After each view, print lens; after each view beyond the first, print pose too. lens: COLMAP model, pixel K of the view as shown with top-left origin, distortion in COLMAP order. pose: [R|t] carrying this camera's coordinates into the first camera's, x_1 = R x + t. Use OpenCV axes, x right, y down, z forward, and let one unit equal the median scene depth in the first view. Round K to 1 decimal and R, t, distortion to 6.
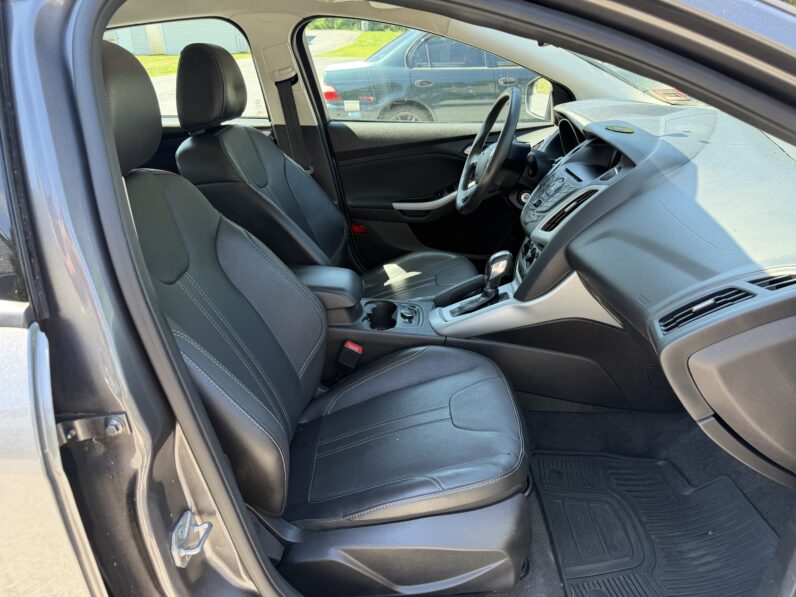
lens RADIAL K [[560.7, 0, 399.7], [0, 560.7, 298.4], [0, 0, 1]] dist [0.038060, -0.048972]
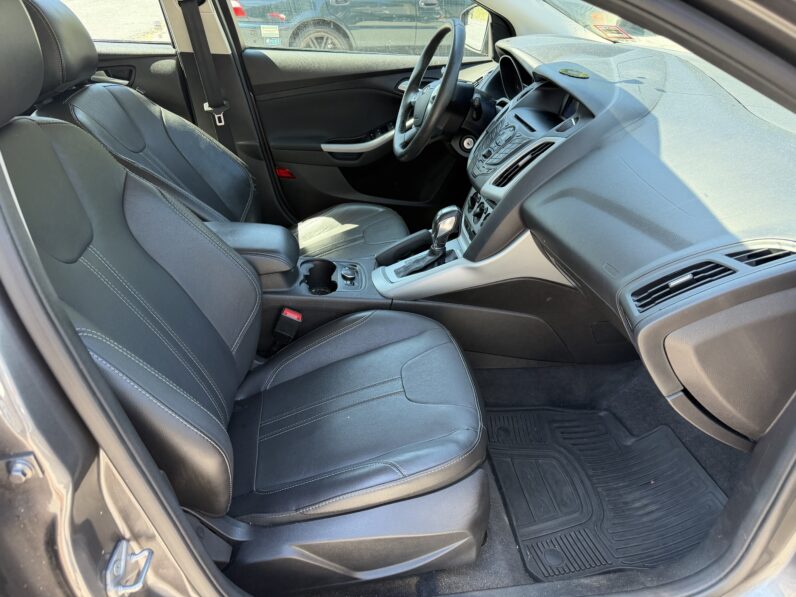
lens RADIAL K [[560.7, 0, 399.7], [0, 560.7, 298.4], [0, 0, 1]] dist [0.038060, -0.048972]
pose [[0.989234, -0.037615, 0.141424, -0.037294], [0.019959, 0.992050, 0.124253, -0.050551], [-0.144973, -0.120093, 0.982120, 0.080073]]
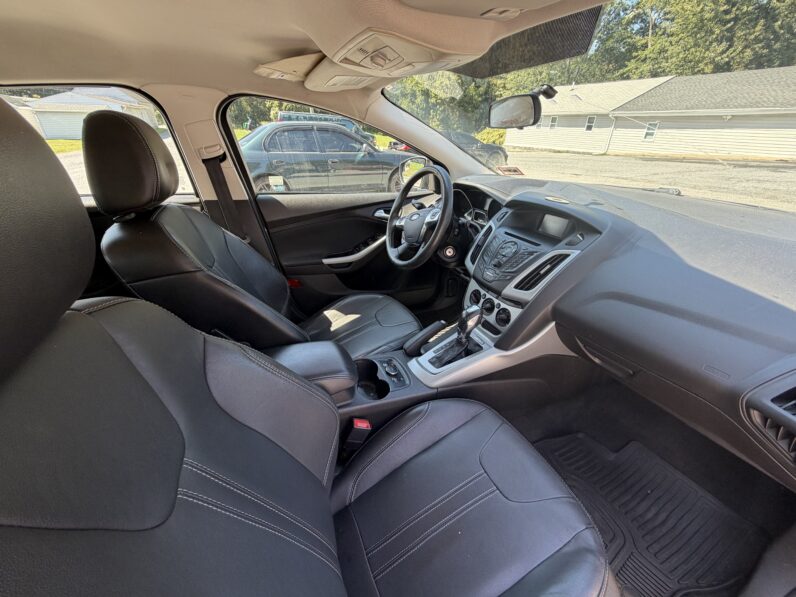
lens RADIAL K [[313.6, 0, 394.3], [0, 313.6, 295.6], [0, 0, 1]] dist [0.000165, 0.000085]
pose [[0.913787, -0.152584, 0.376444, -0.212301], [0.139156, 0.988278, 0.062788, -0.174238], [-0.381612, -0.004991, 0.924309, 0.466978]]
